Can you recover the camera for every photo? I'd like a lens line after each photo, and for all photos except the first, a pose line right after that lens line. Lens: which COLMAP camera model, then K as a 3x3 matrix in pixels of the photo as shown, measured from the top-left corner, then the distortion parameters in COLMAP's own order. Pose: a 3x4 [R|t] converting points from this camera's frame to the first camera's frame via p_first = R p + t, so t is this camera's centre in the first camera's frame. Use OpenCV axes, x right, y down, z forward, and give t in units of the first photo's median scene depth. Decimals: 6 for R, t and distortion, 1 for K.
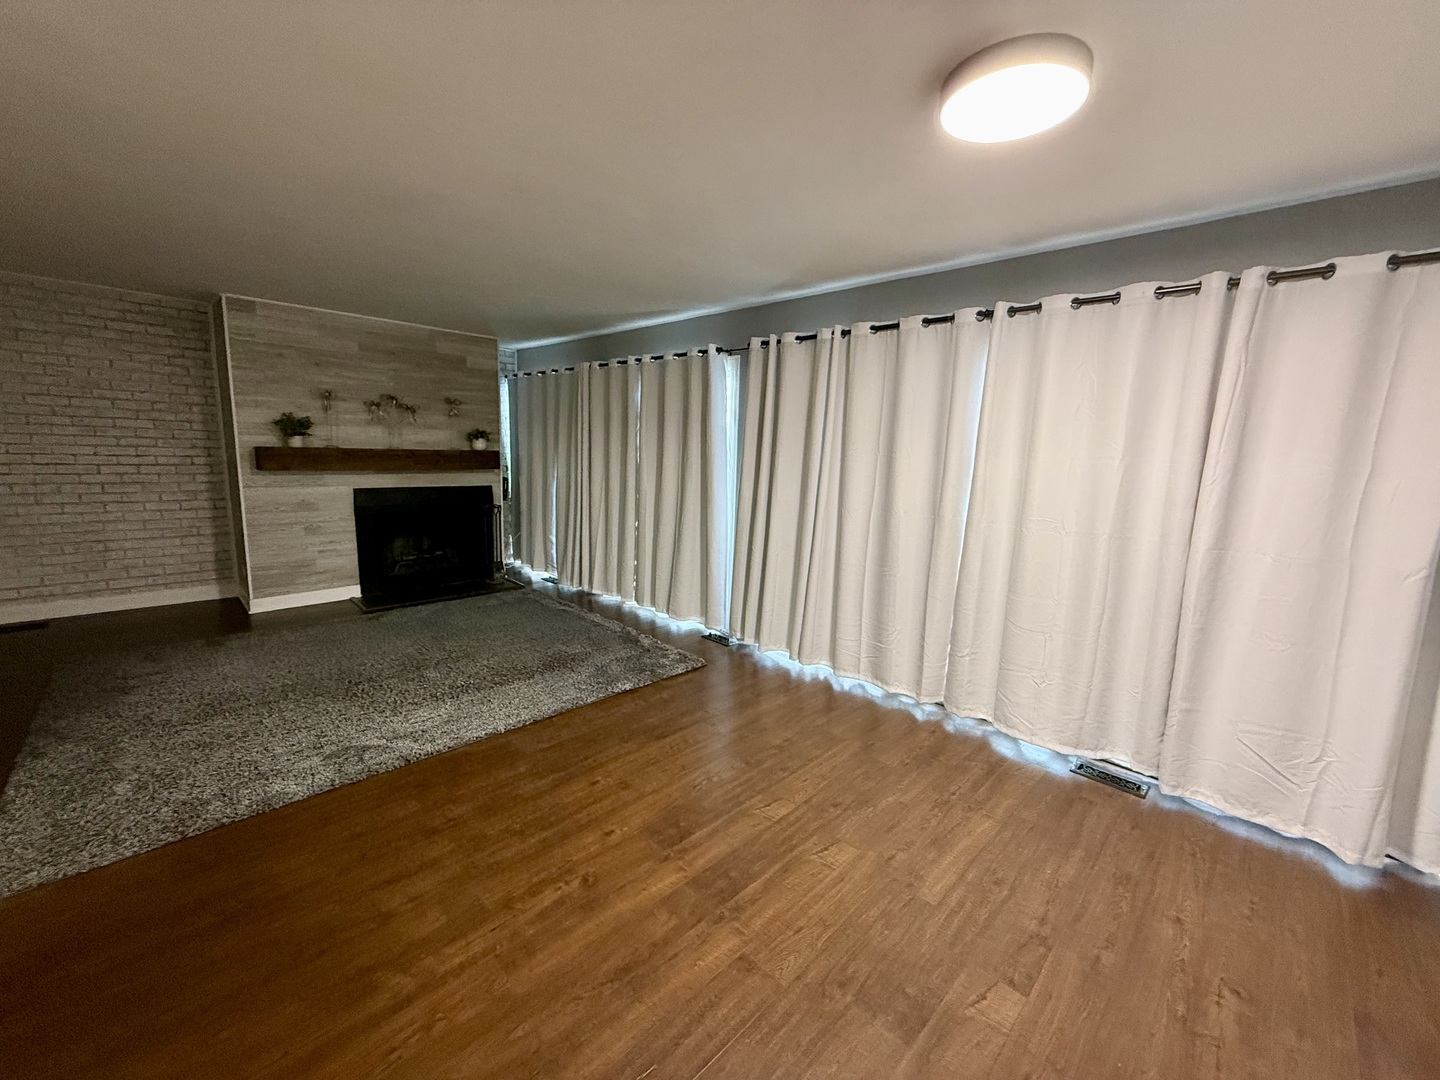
lens RADIAL K [[584.9, 0, 723.0], [0, 584.9, 541.6], [0, 0, 1]] dist [-0.001479, 0.000244]
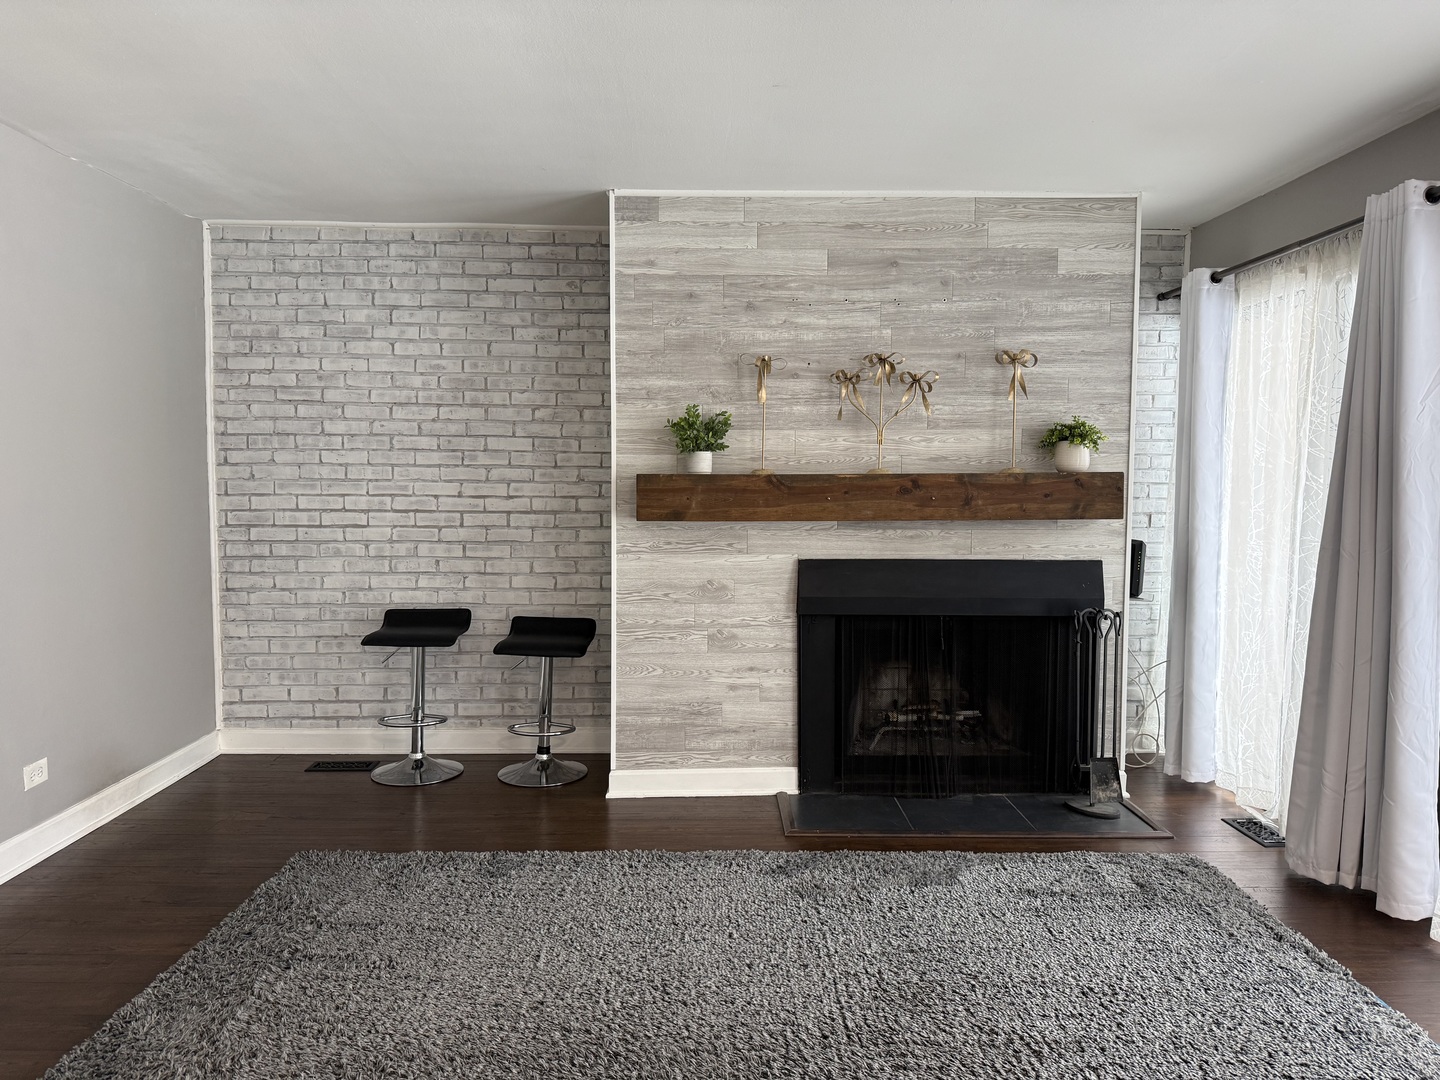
lens RADIAL K [[1016.9, 0, 720.3], [0, 1016.9, 543.3], [0, 0, 1]] dist [0.094818, 0.000937]
pose [[0.706978, 0.009946, -0.707166, -0.102420], [-0.090429, 0.992965, -0.076438, -0.037178], [0.701431, 0.117988, 0.702904, 0.398818]]
